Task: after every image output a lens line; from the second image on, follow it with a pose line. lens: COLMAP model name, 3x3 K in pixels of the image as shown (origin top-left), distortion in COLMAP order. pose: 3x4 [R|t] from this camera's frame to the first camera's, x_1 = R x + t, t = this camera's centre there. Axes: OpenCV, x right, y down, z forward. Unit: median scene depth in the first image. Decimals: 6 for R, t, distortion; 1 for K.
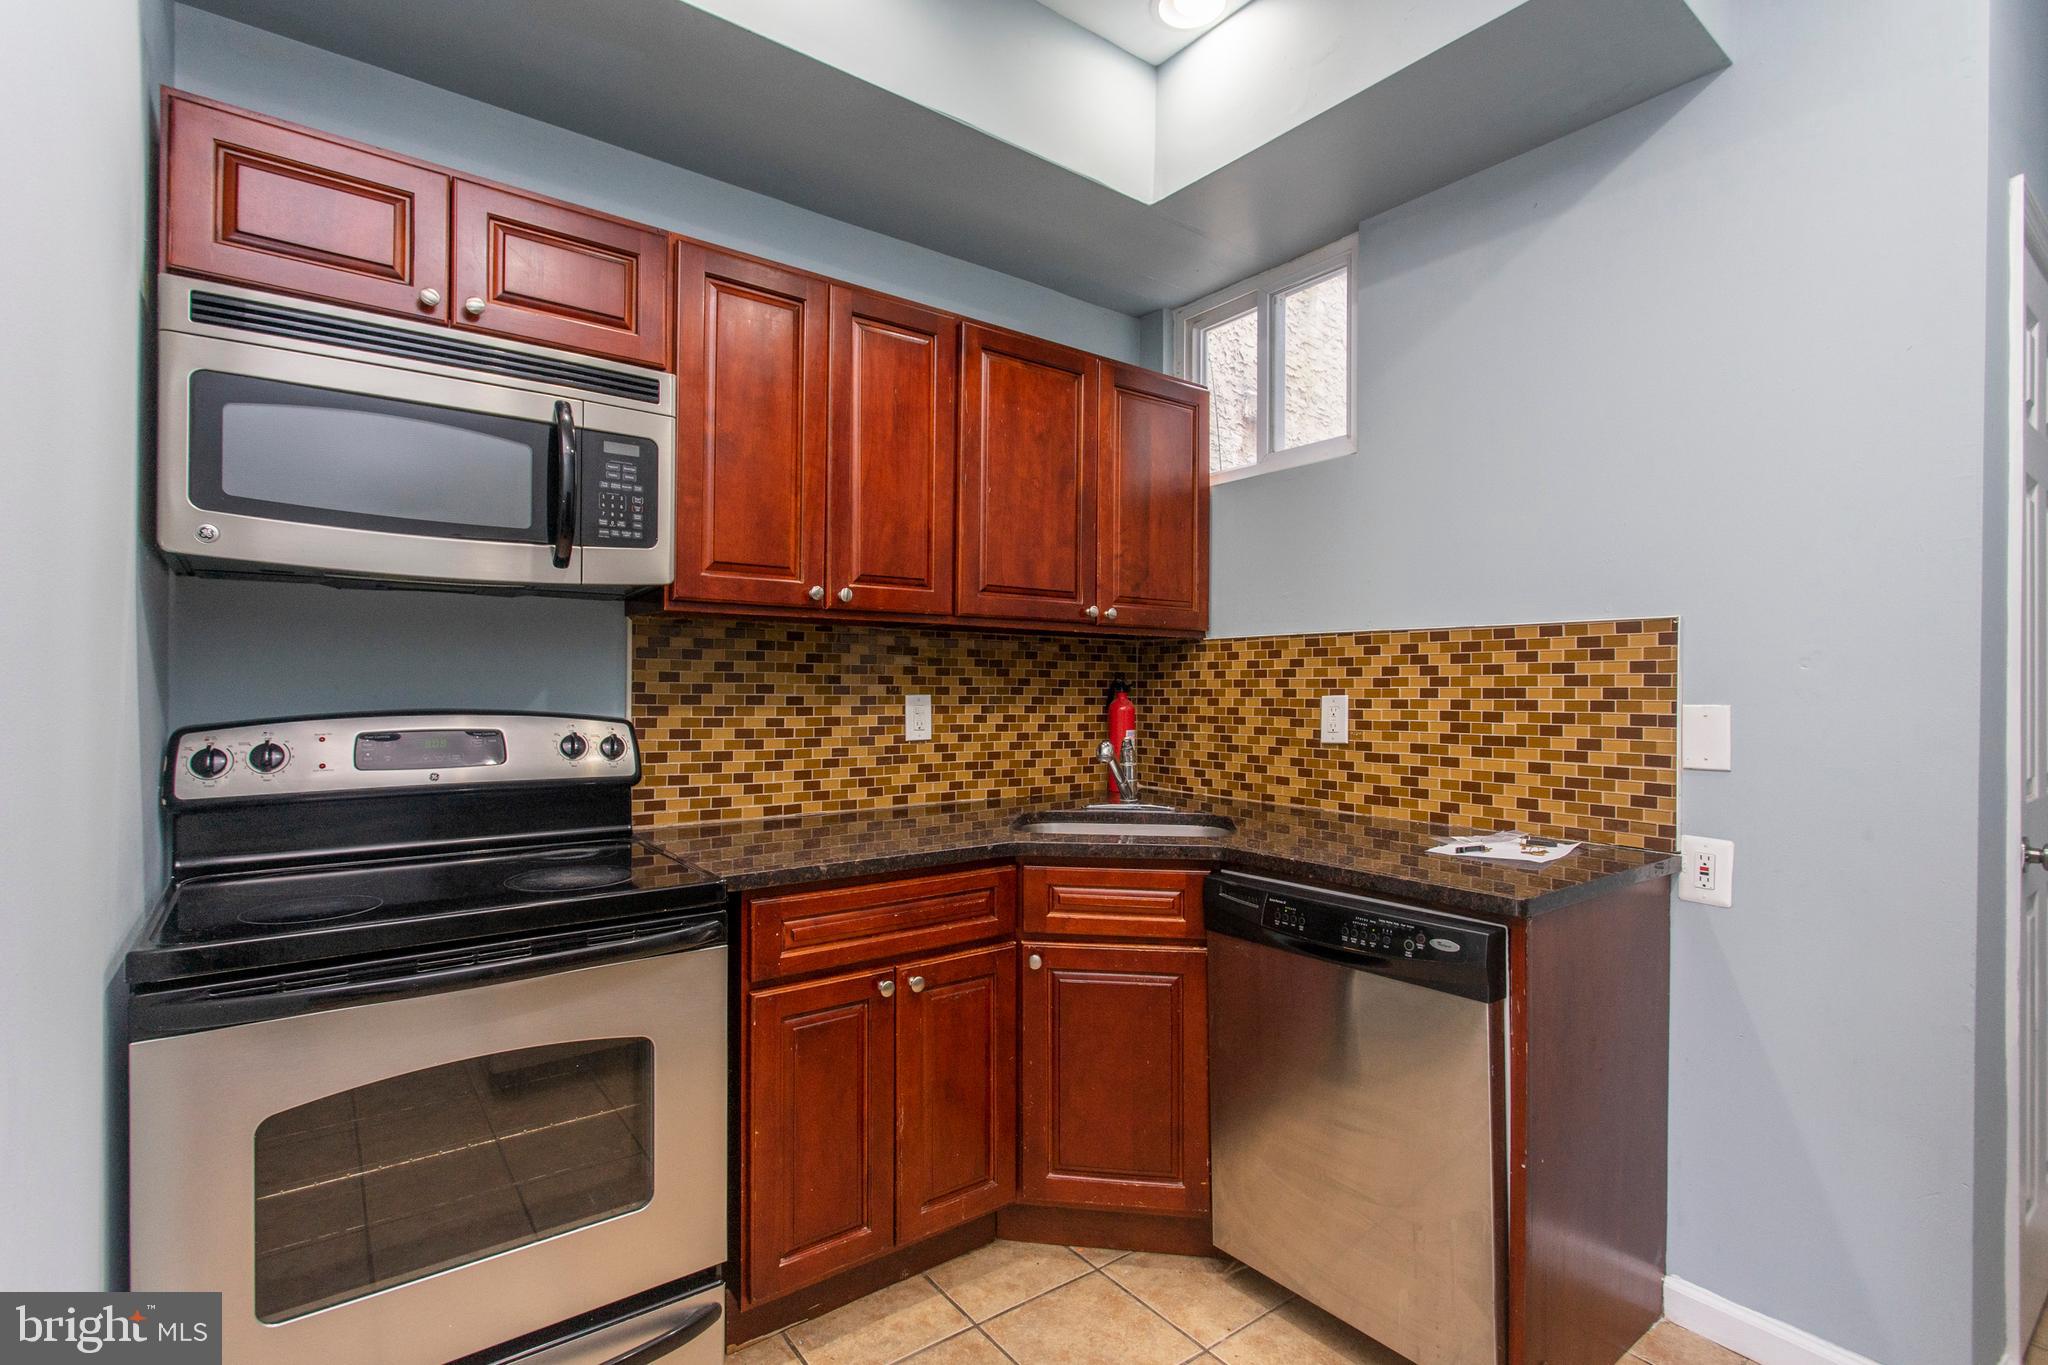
lens RADIAL K [[976.4, 0, 1022.2], [0, 976.4, 682.0], [0, 0, 1]] dist [-0.001716, 0.001280]
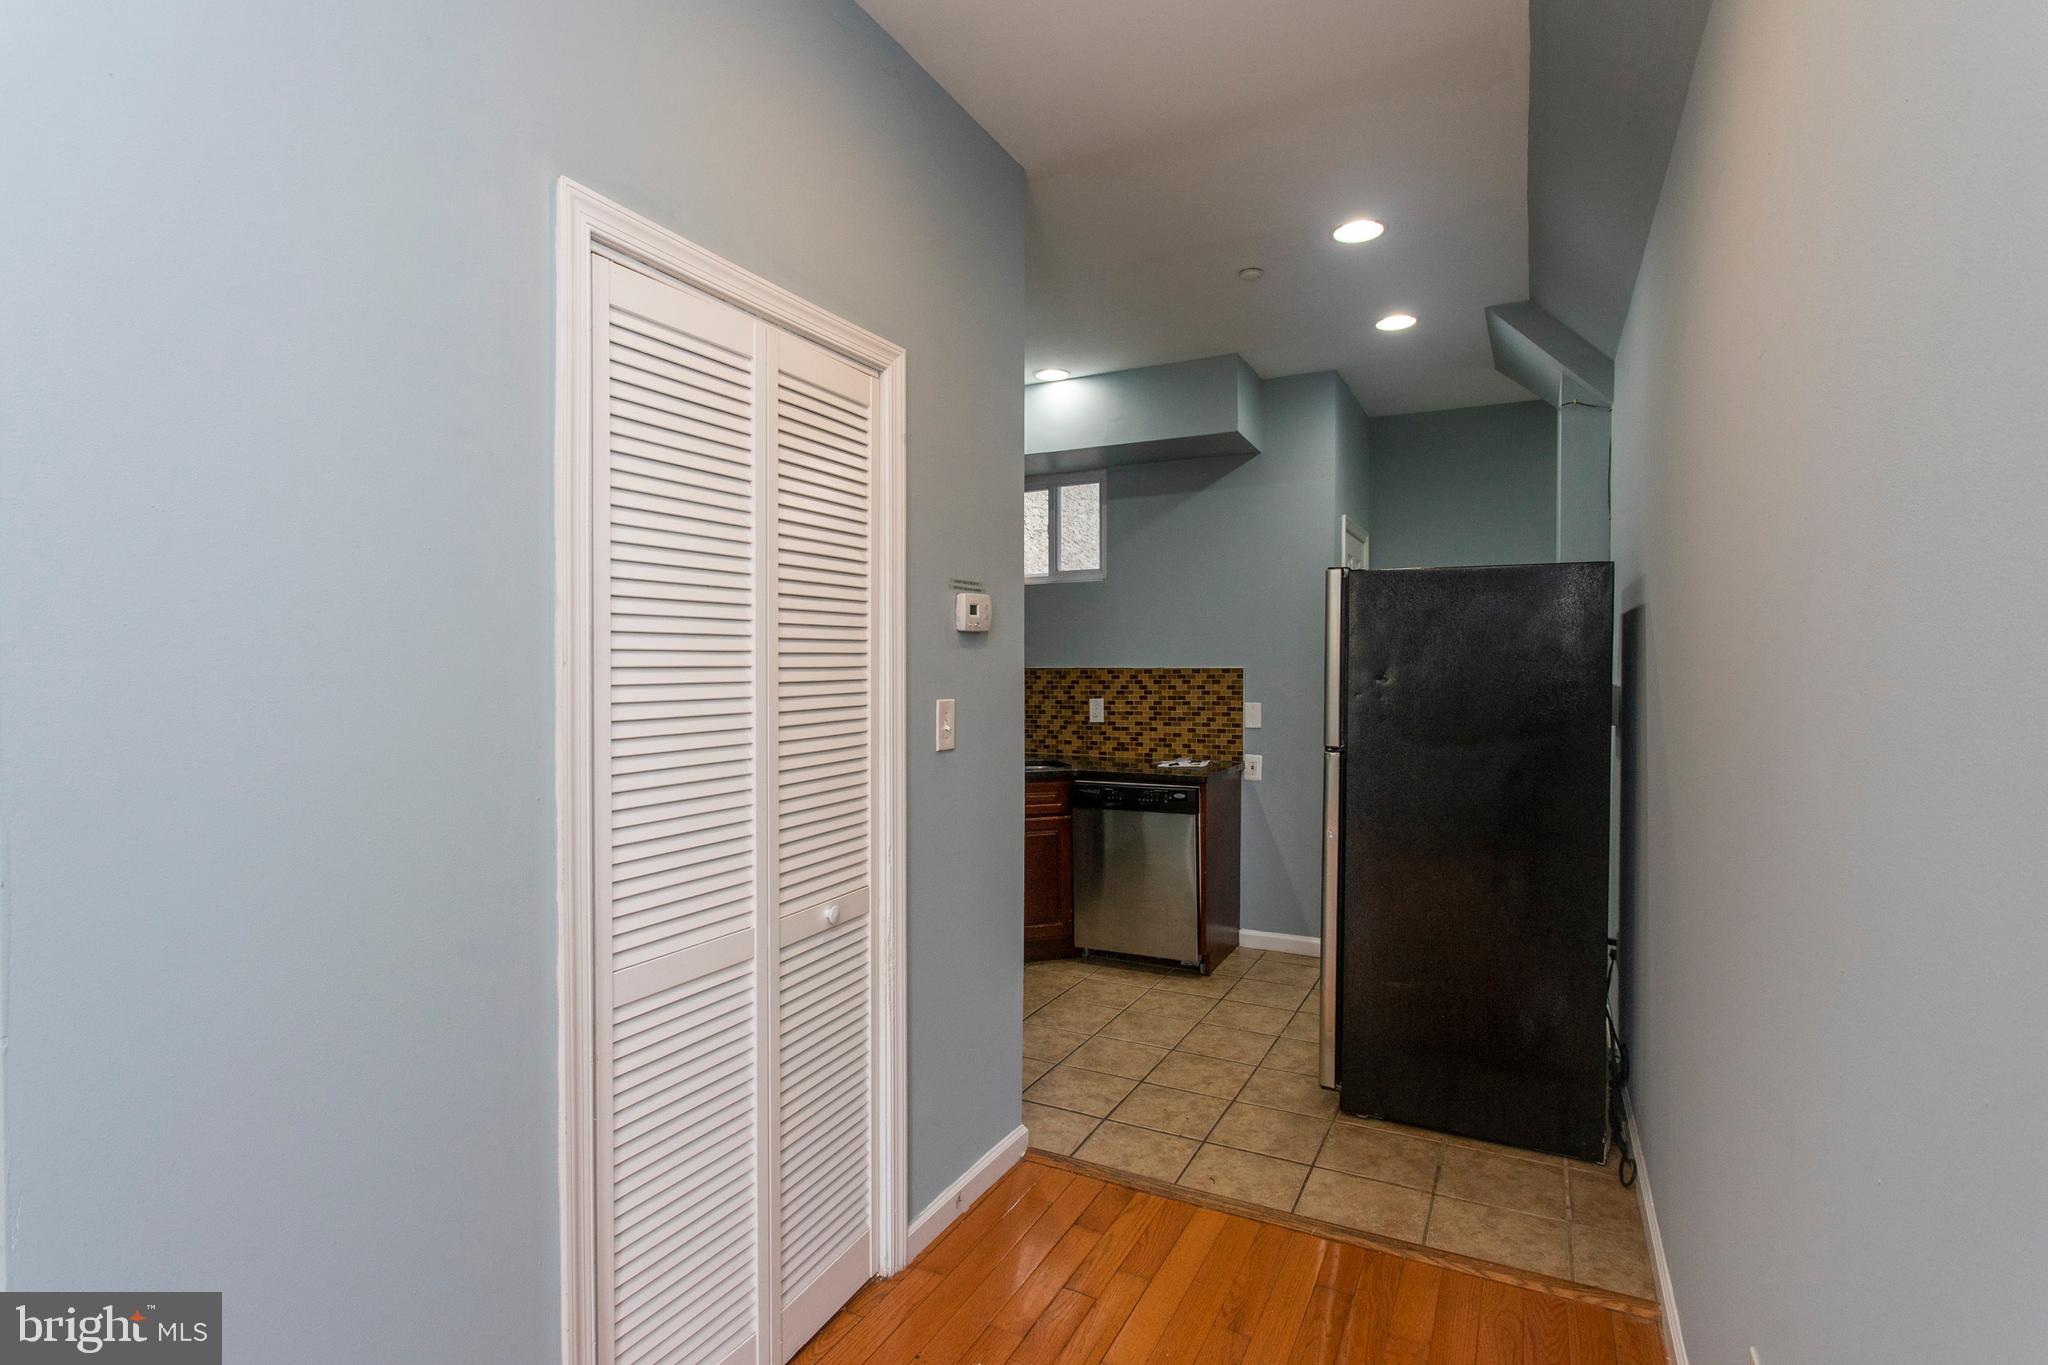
lens RADIAL K [[976.4, 0, 1032.2], [0, 976.4, 679.7], [0, 0, 1]] dist [-0.001716, 0.001280]
pose [[0.904785, -0.015373, 0.425591, -0.825025], [0.007584, 0.999771, 0.019990, -0.083897], [-0.425801, -0.014858, 0.904695, -0.967213]]
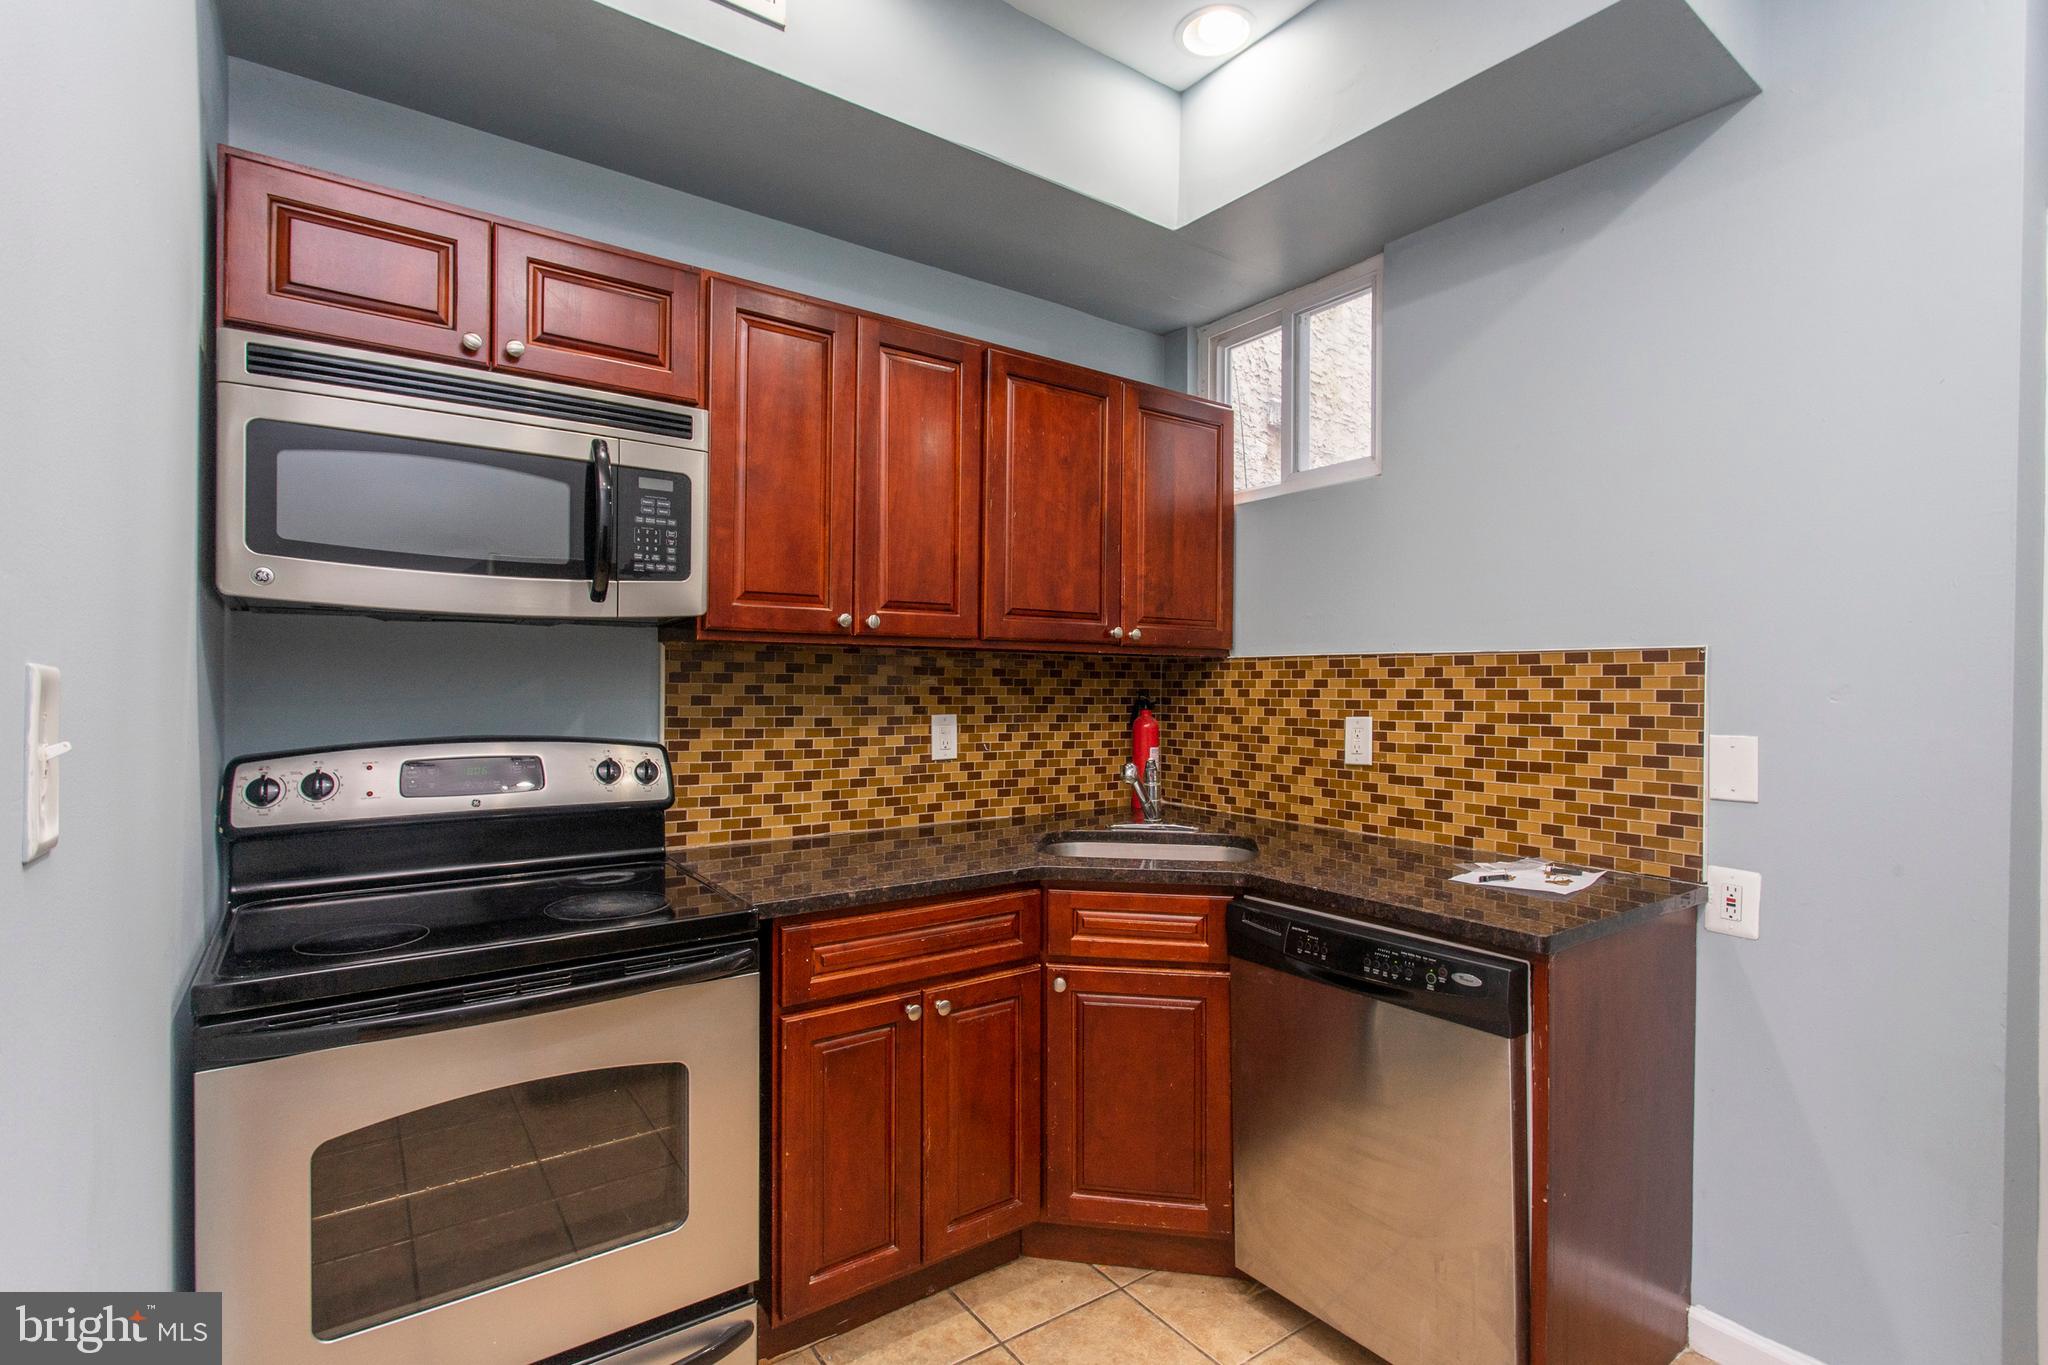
lens RADIAL K [[976.4, 0, 1021.3], [0, 976.4, 683.1], [0, 0, 1]] dist [-0.001716, 0.001280]
pose [[0.999683, 0.000799, -0.025162, -0.001201], [-0.000703, 0.999992, 0.003827, -0.030489], [0.025165, -0.003808, 0.999676, -0.013235]]
